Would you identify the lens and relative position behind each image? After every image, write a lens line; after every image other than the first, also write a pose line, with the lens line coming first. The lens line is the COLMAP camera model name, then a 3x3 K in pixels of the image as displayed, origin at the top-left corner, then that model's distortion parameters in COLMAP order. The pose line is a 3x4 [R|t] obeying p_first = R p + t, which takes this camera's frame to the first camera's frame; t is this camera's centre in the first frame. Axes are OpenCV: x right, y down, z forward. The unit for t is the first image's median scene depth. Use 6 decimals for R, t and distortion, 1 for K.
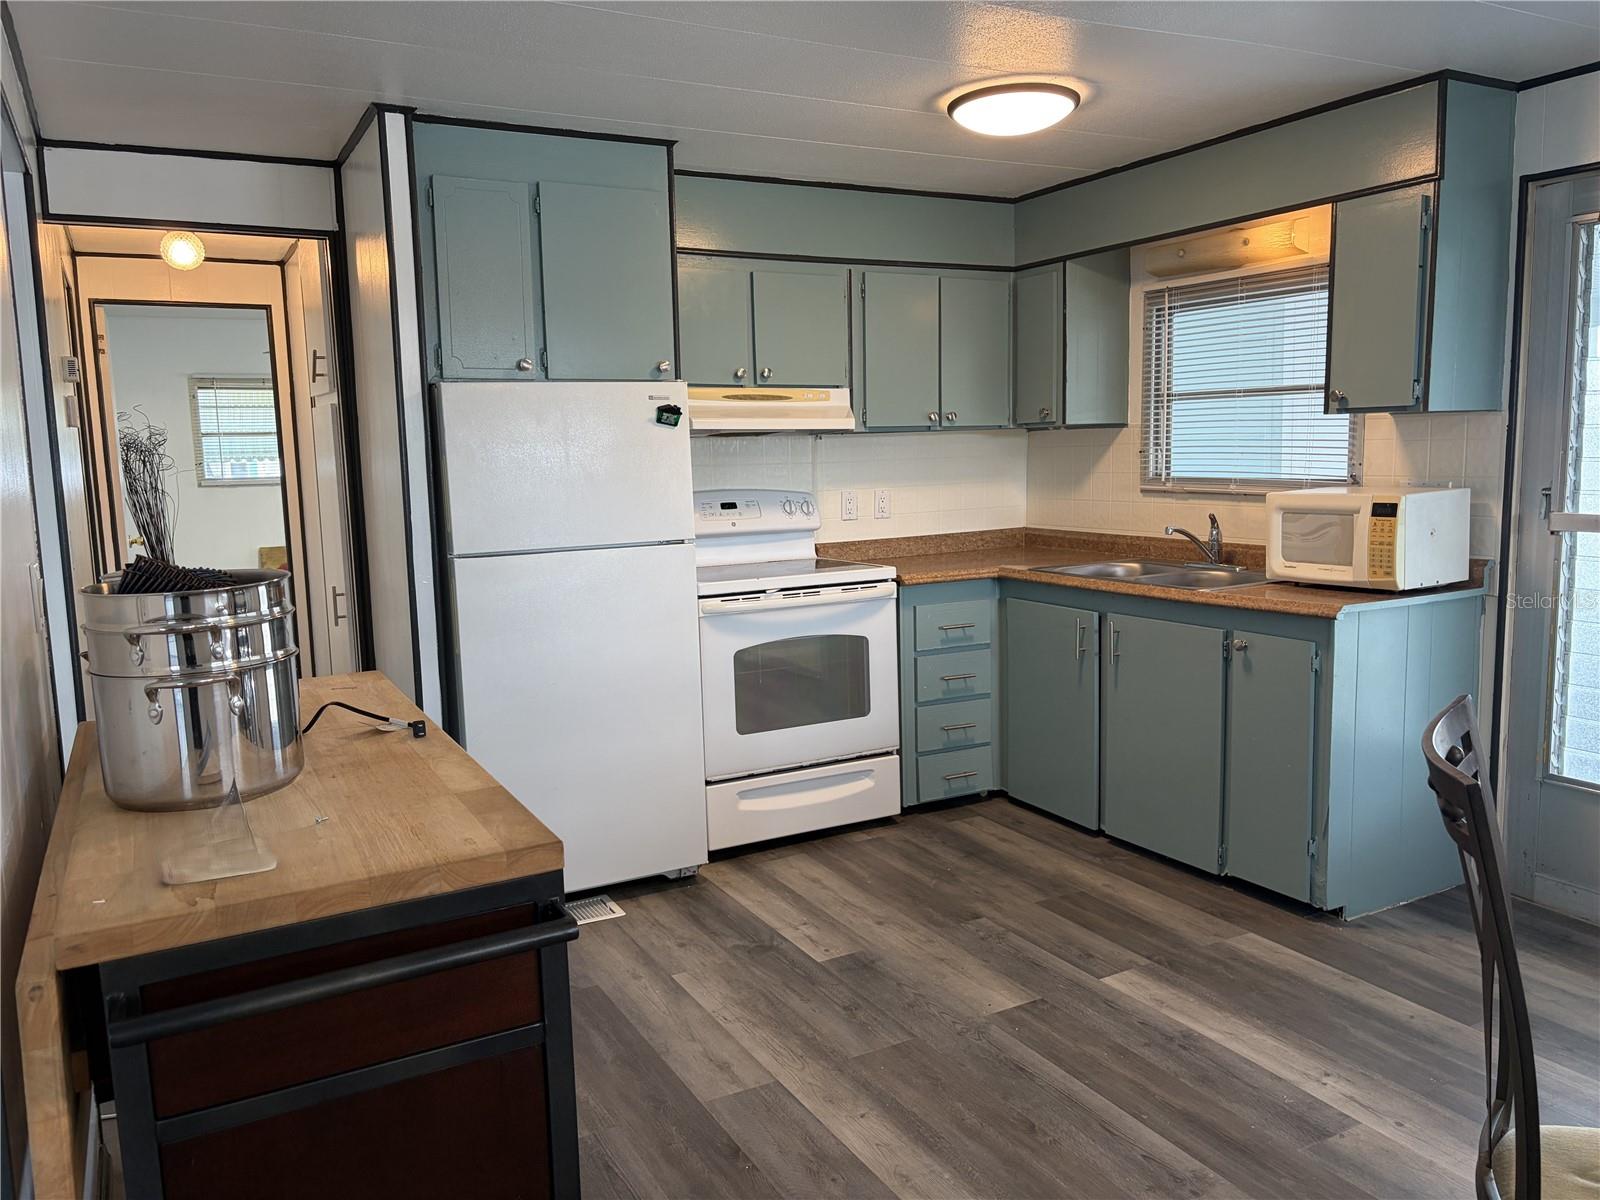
lens RADIAL K [[1201.8, 0, 801.8], [0, 1201.8, 592.7], [0, 0, 1]] dist [0.041626, -0.000200]
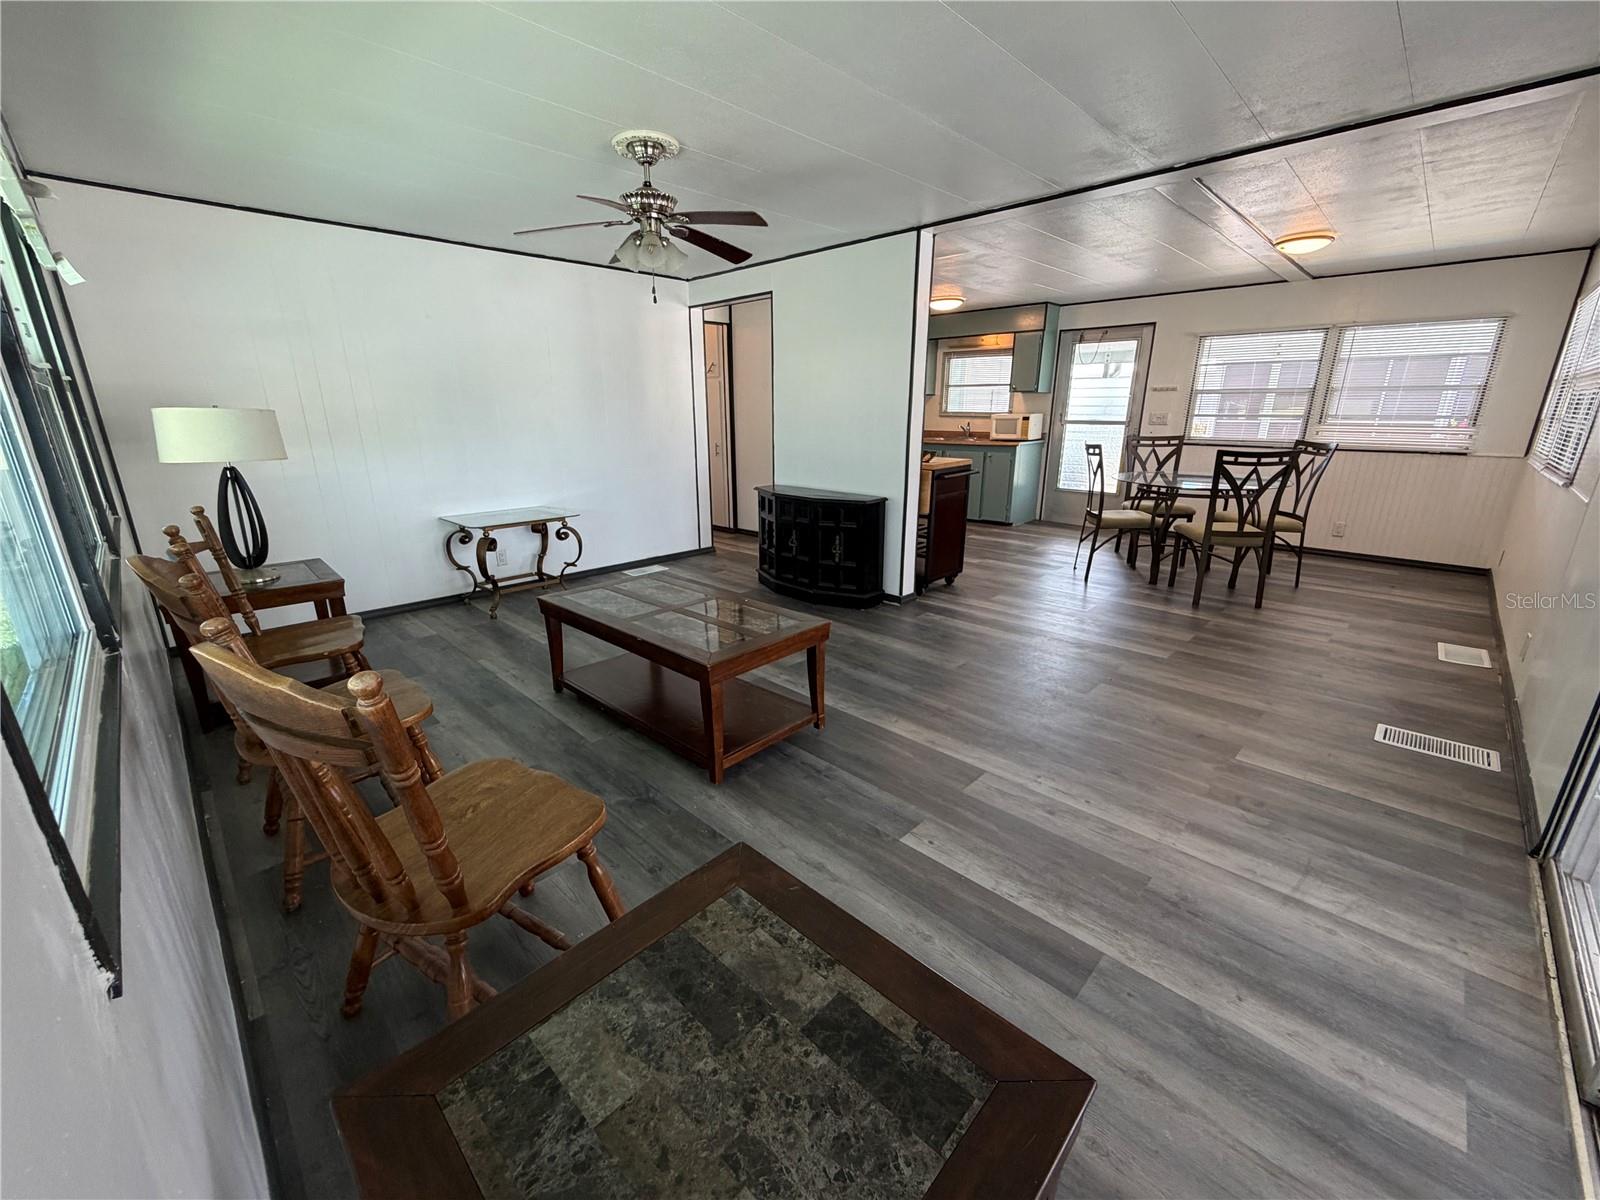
lens RADIAL K [[642.5, 0, 800.6], [0, 642.5, 600.5], [0, 0, 1]] dist [0.002396, 0.000075]
pose [[0.961036, -0.065697, 0.268502, -0.707243], [0.019731, 0.985172, 0.170431, 0.124378], [-0.275718, -0.158492, 0.948082, -0.738133]]
